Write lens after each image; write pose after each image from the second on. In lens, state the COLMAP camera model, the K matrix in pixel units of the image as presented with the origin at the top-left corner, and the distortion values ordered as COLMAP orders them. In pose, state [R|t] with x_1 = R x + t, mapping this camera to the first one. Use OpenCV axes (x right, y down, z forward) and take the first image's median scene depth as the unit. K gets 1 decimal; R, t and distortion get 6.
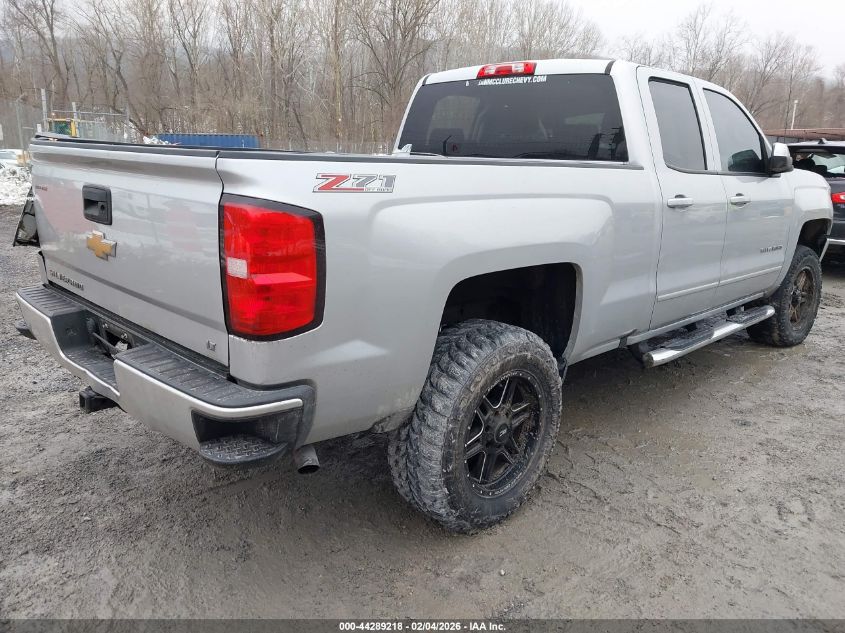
lens RADIAL K [[650.9, 0, 422.5], [0, 650.9, 316.5], [0, 0, 1]] dist [0.043614, 0.000960]
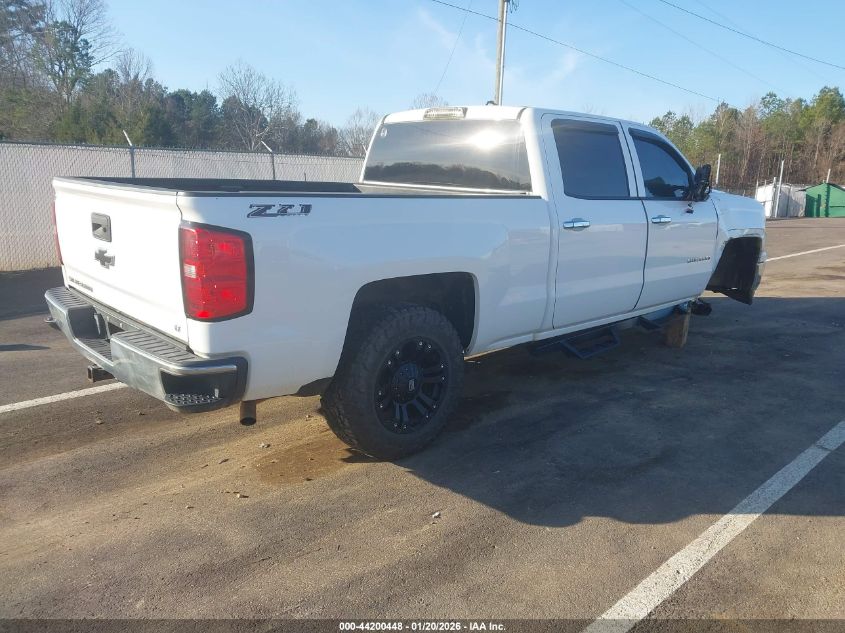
lens RADIAL K [[651.8, 0, 402.8], [0, 651.8, 315.5], [0, 0, 1]] dist [-0.008799, -0.001261]
pose [[0.998581, 0.003902, -0.053115, 0.199162], [-0.005580, 0.999489, -0.031480, 0.051556], [0.052965, 0.031732, 0.998092, -0.304827]]
